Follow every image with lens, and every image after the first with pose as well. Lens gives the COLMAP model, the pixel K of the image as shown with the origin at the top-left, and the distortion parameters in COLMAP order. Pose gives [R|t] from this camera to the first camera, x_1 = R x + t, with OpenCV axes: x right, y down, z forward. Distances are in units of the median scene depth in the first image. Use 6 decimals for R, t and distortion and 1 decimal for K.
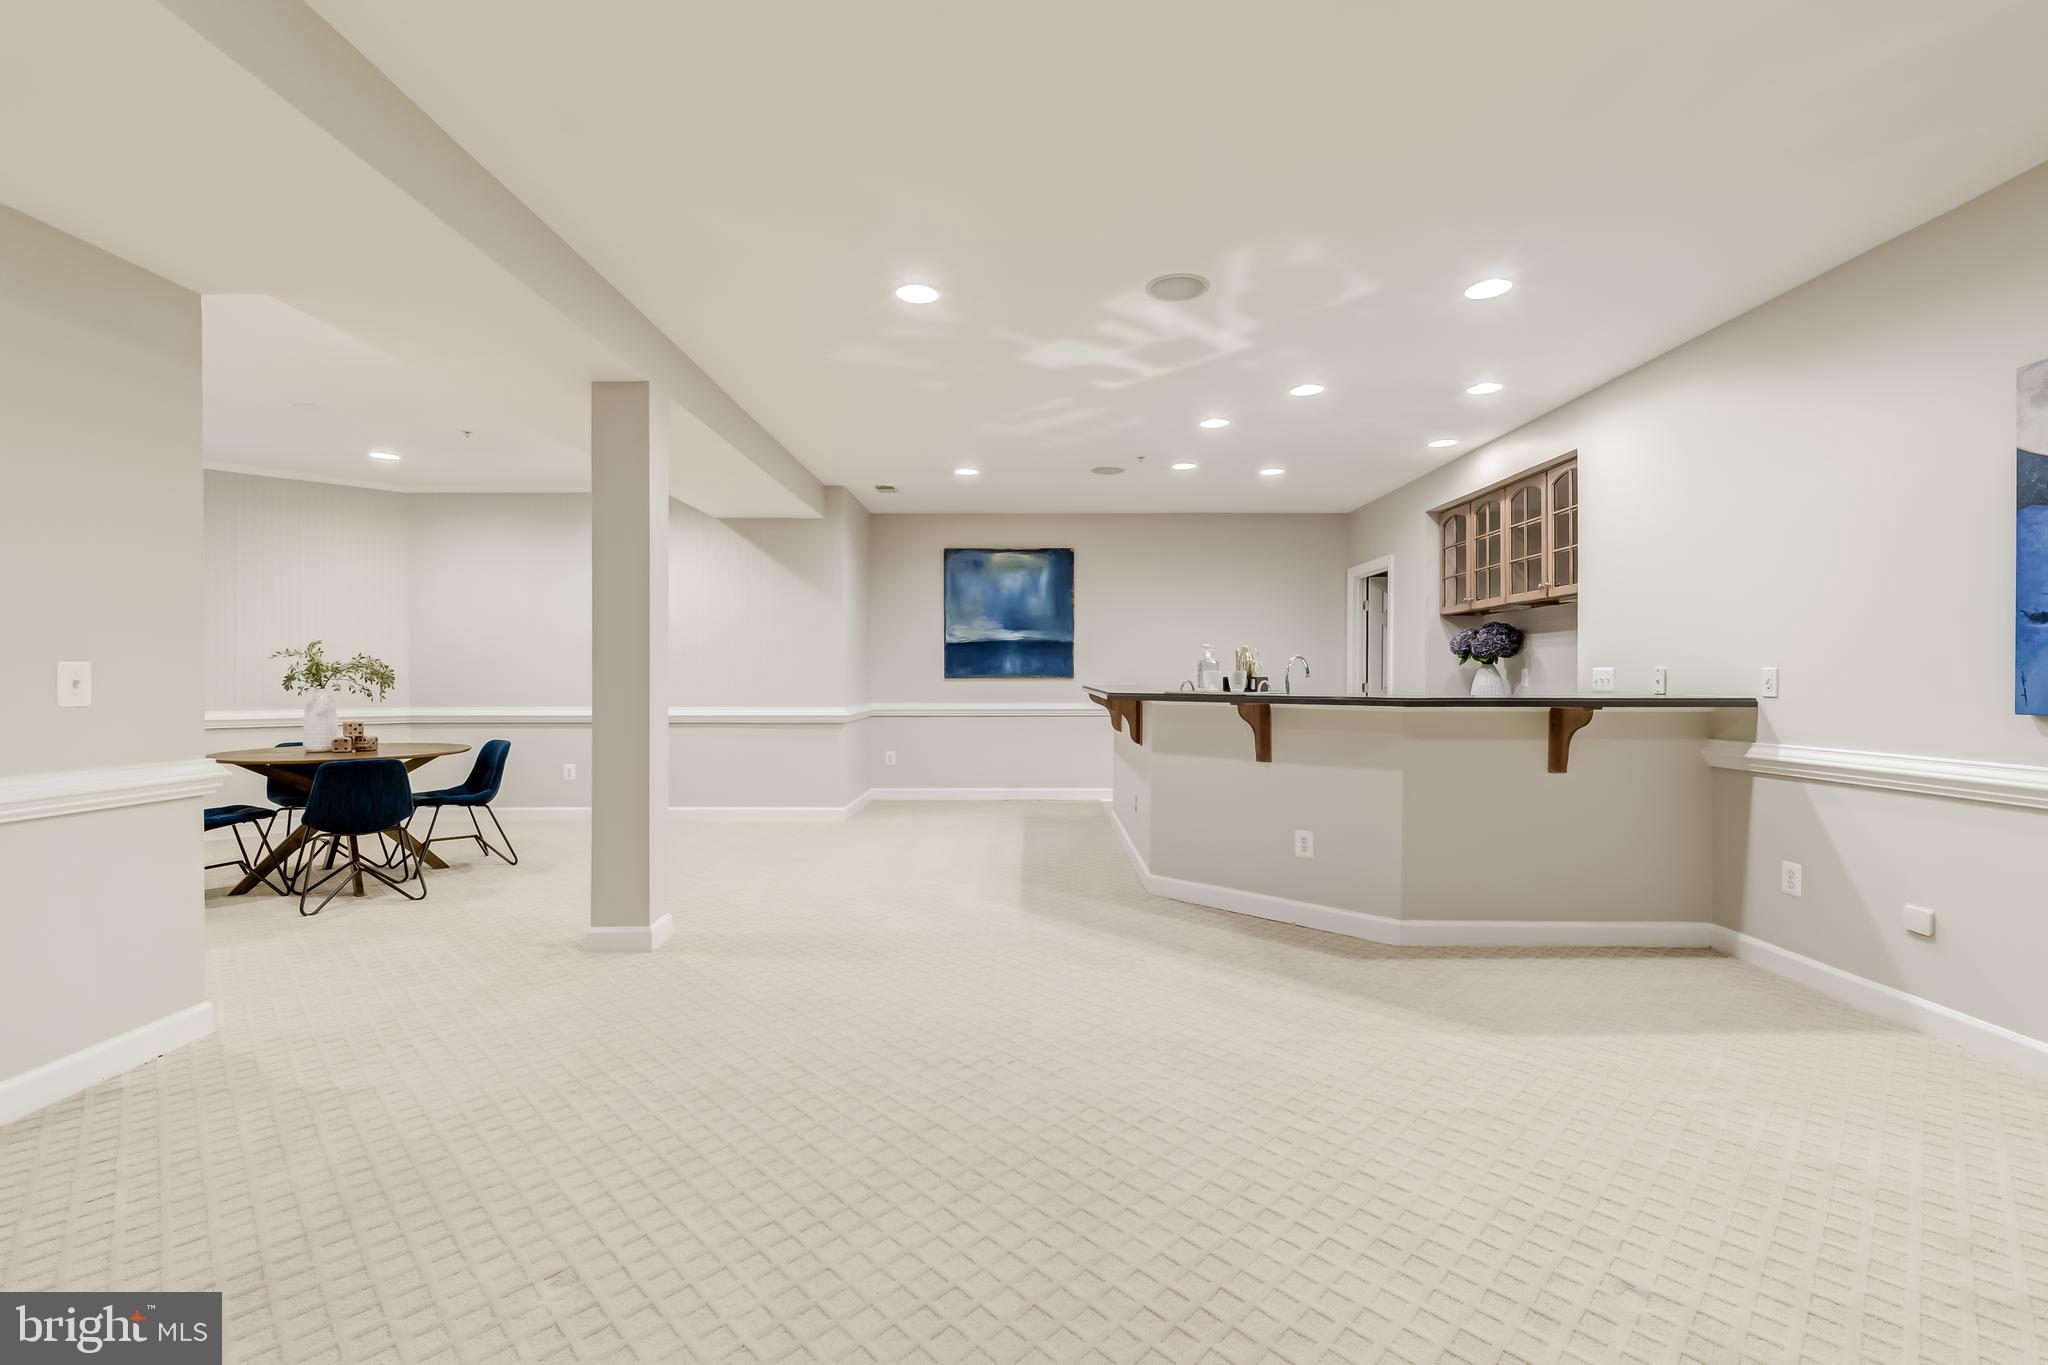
lens RADIAL K [[894.3, 0, 1018.7], [0, 894.3, 682.2], [0, 0, 1]] dist [0.000490, -0.000041]
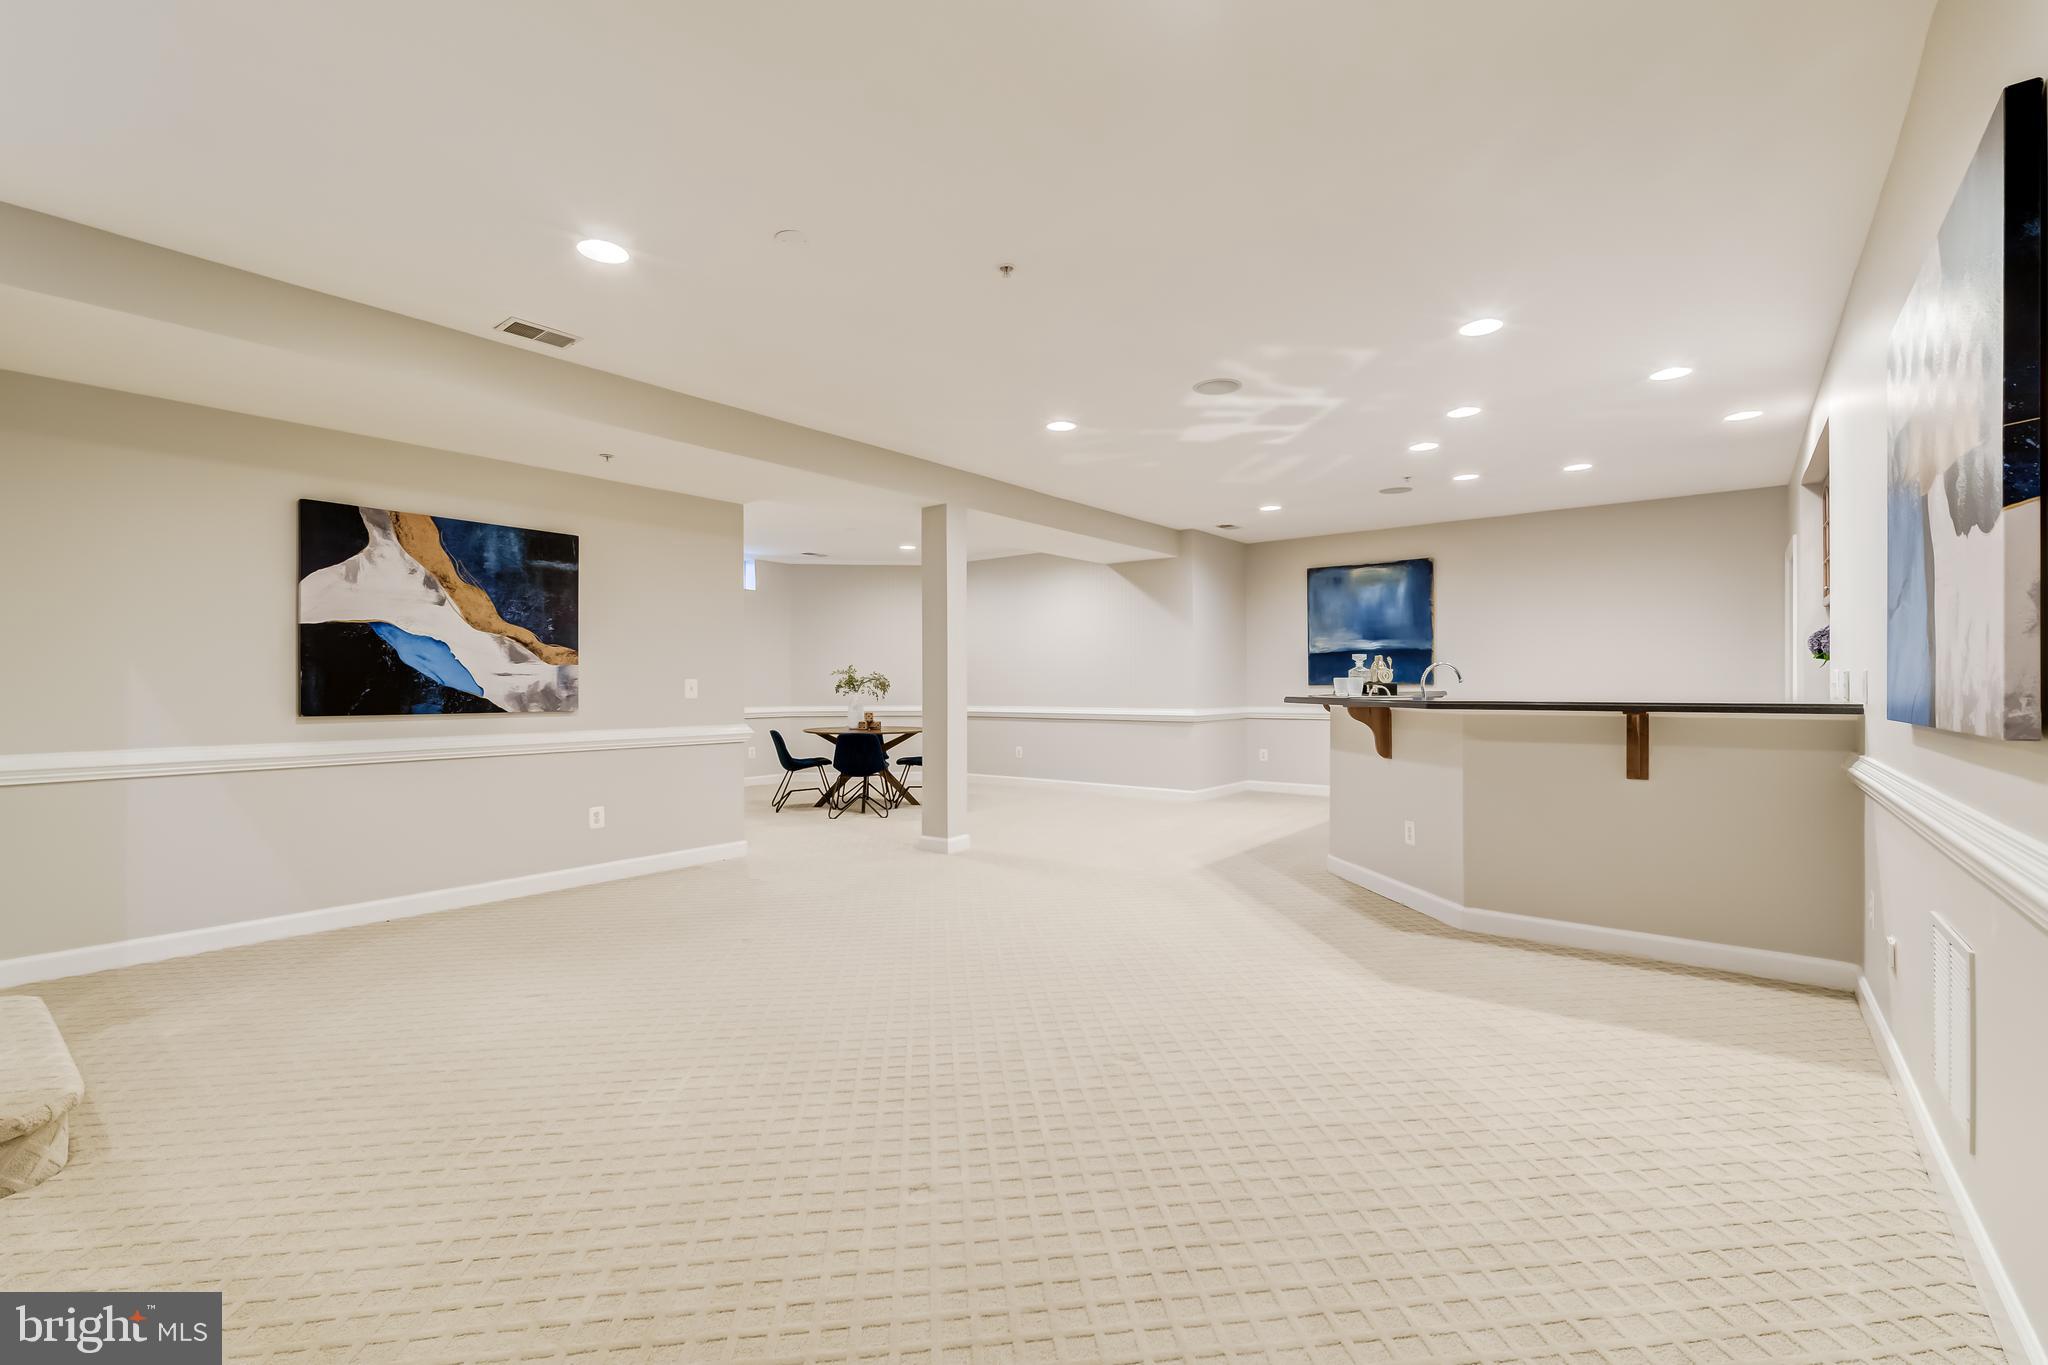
lens RADIAL K [[876.1, 0, 1024.0], [0, 876.1, 682.5], [0, 0, 1]] dist [0.002206, 0.000248]
pose [[0.790808, -0.005234, -0.612041, 0.497974], [-0.000104, 0.999962, -0.008686, 0.002789], [0.612064, 0.006933, 0.790778, -0.126817]]
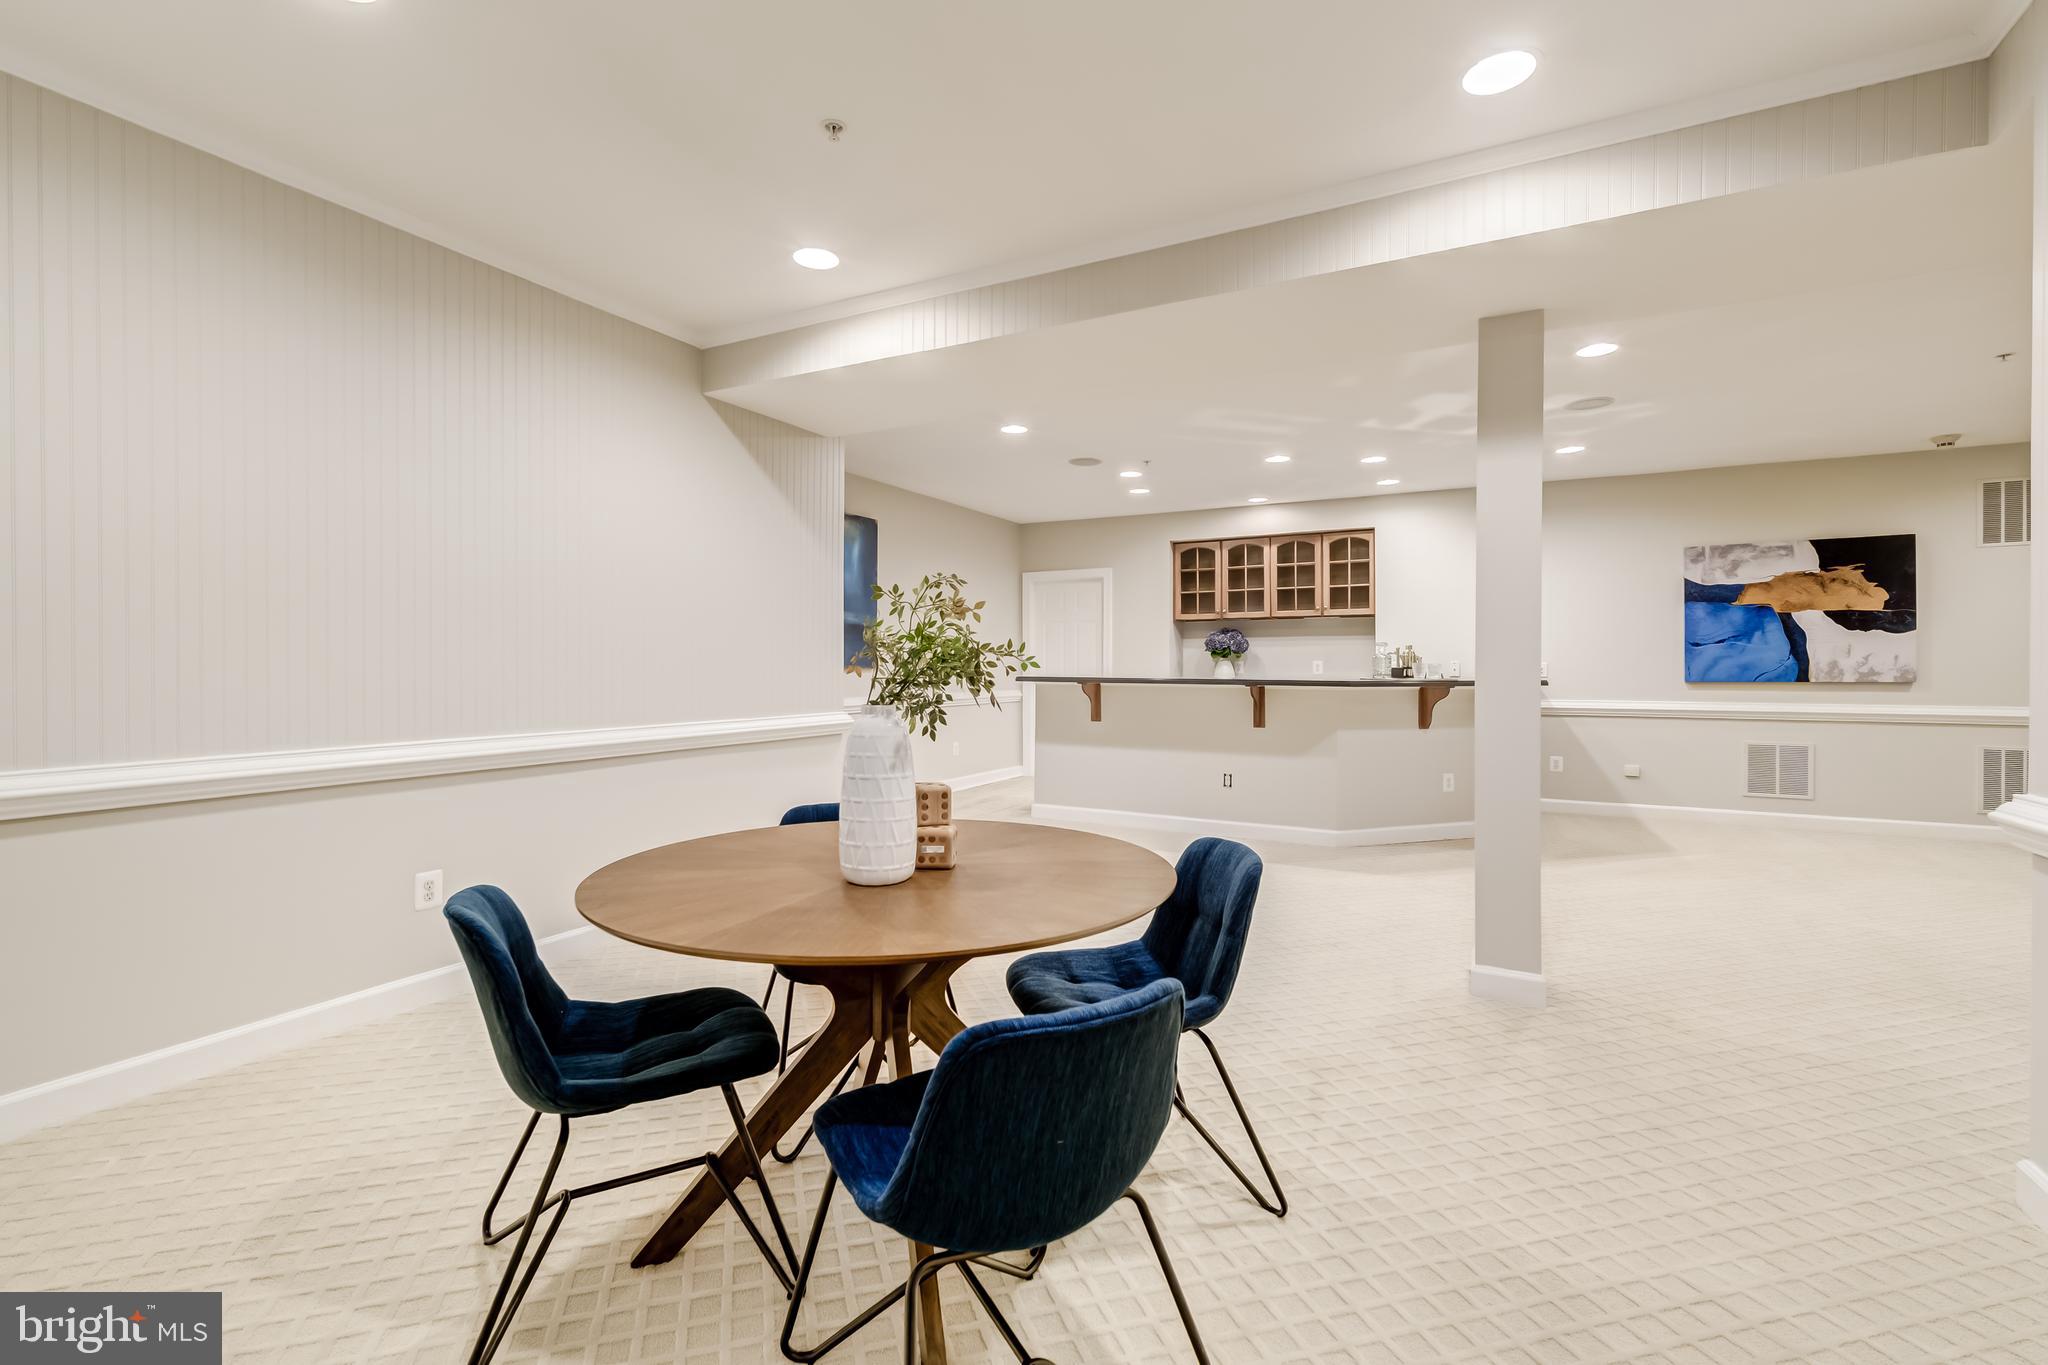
lens RADIAL K [[894.3, 0, 996.9], [0, 894.3, 669.8], [0, 0, 1]] dist [0.001293, 0.000126]
pose [[0.472644, -0.005113, 0.881239, -1.070103], [0.004889, 0.999983, 0.003180, -0.008395], [-0.881240, 0.002806, 0.472661, 0.785715]]
